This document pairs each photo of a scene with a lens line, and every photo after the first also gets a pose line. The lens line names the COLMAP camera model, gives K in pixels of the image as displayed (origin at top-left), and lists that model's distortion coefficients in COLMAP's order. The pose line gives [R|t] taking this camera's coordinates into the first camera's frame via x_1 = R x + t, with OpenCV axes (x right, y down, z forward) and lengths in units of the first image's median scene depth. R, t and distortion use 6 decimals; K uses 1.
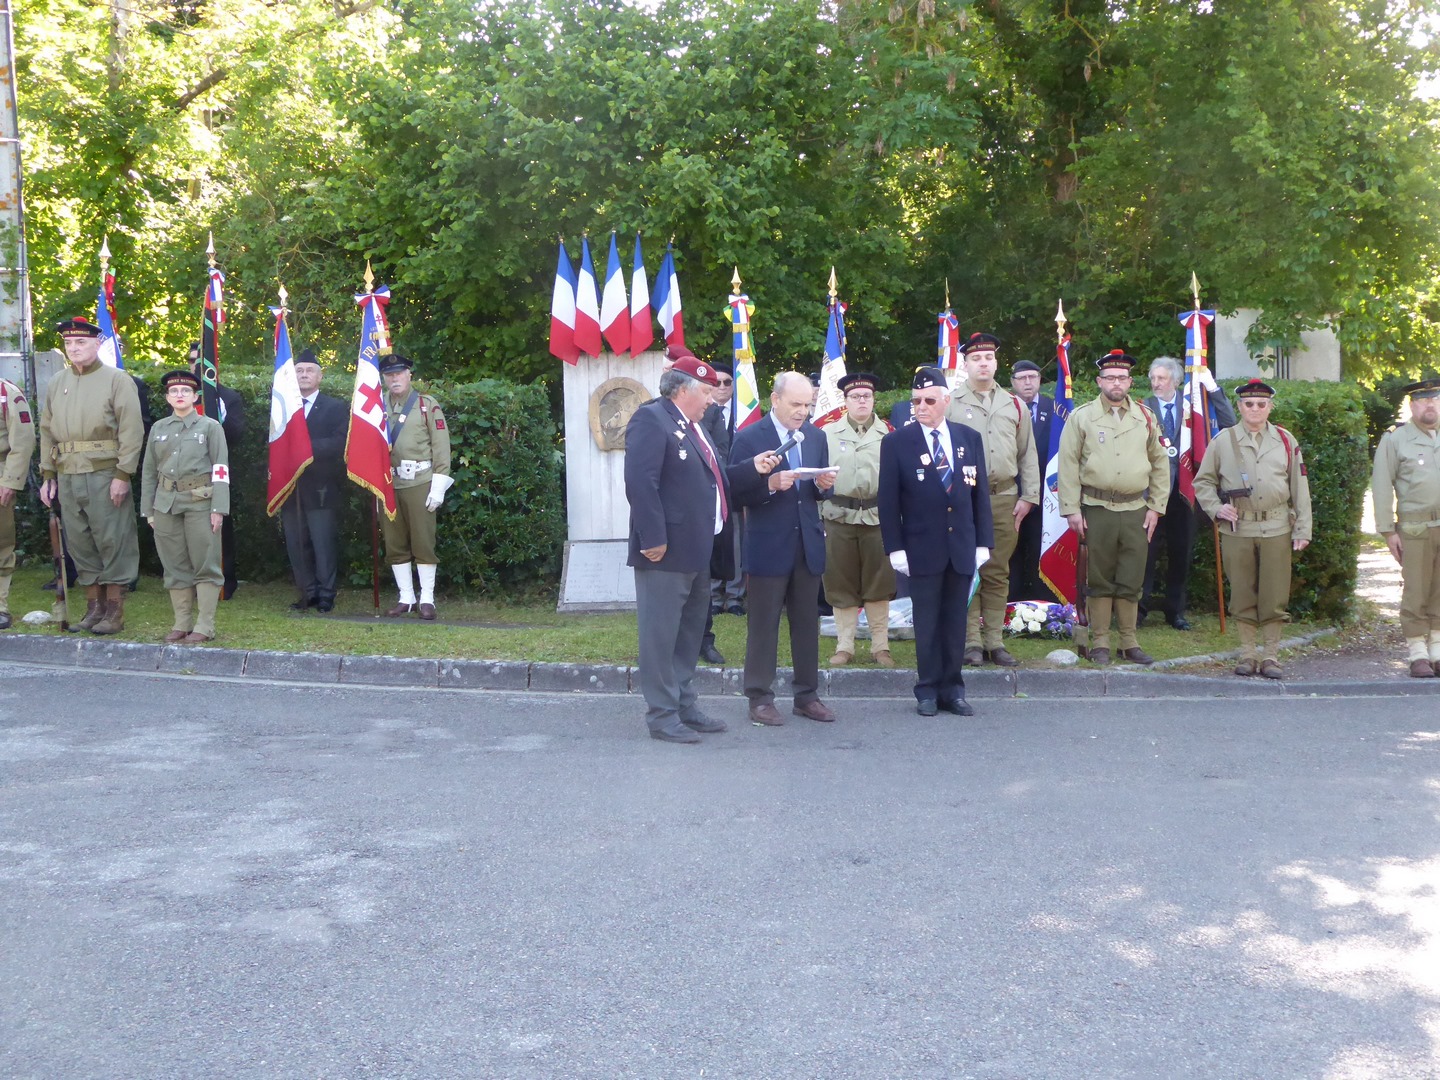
lens RADIAL K [[1917.1, 0, 770.7], [0, 1917.1, 547.0], [0, 0, 1]] dist [0.033201, 0.007719]
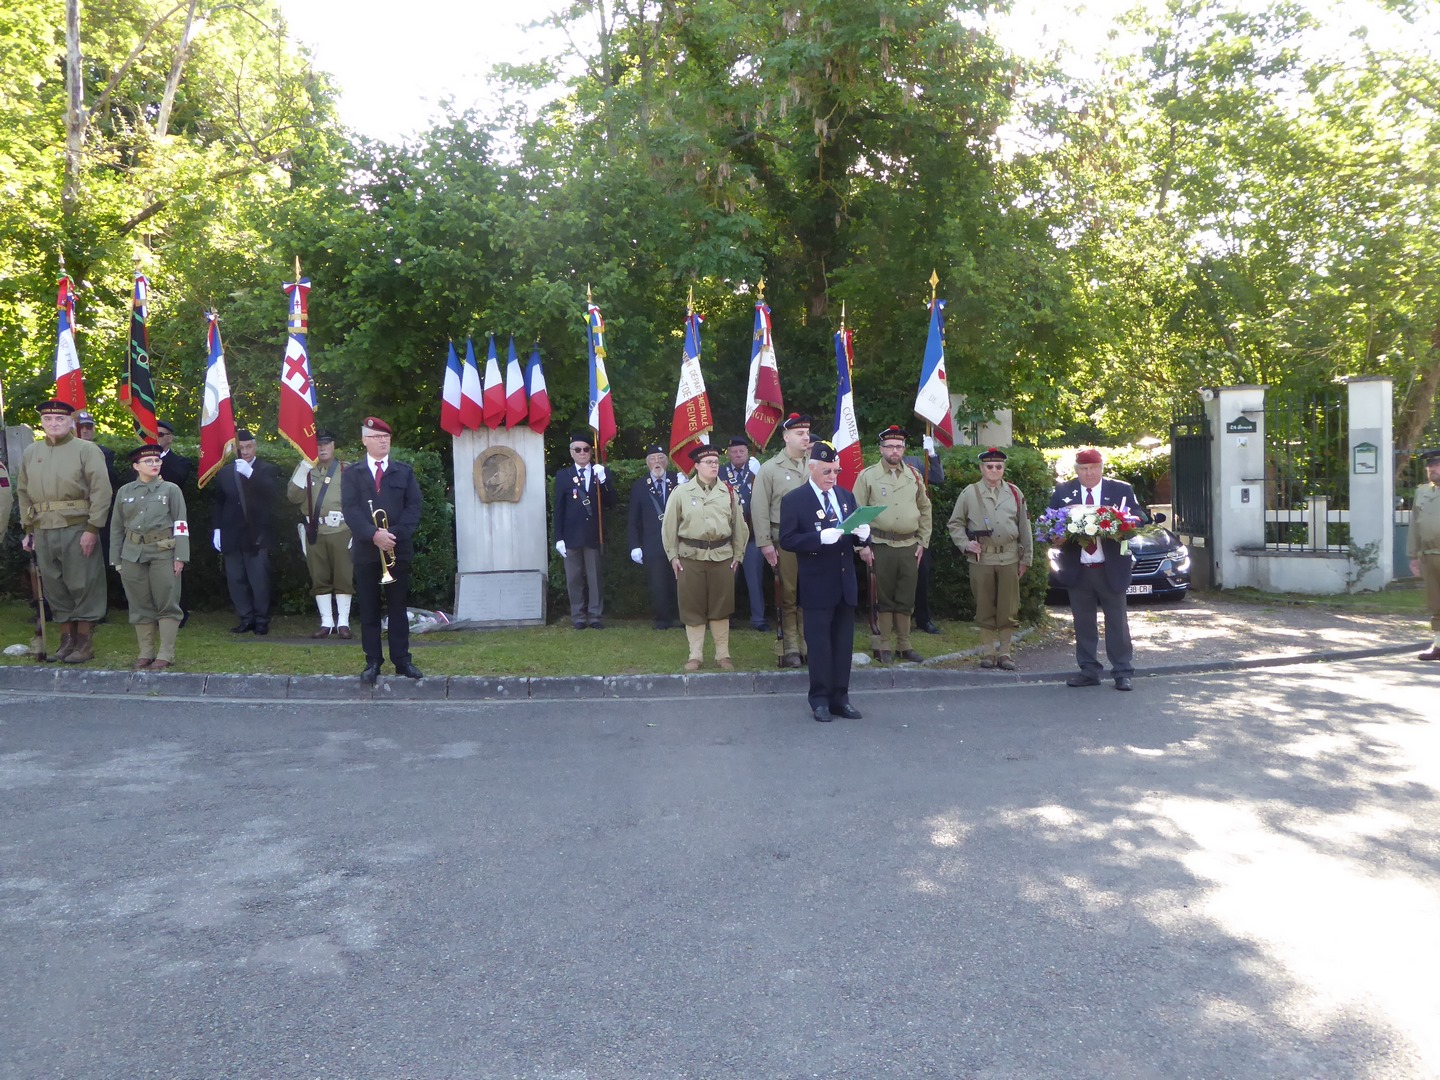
lens RADIAL K [[1316.3, 0, 742.5], [0, 1316.3, 531.2], [0, 0, 1]] dist [0.054615, -0.039710]
pose [[0.987790, -0.013135, 0.155240, -0.067342], [0.015892, 0.999737, -0.016538, -0.016763], [-0.154982, 0.018803, 0.987738, 0.119795]]
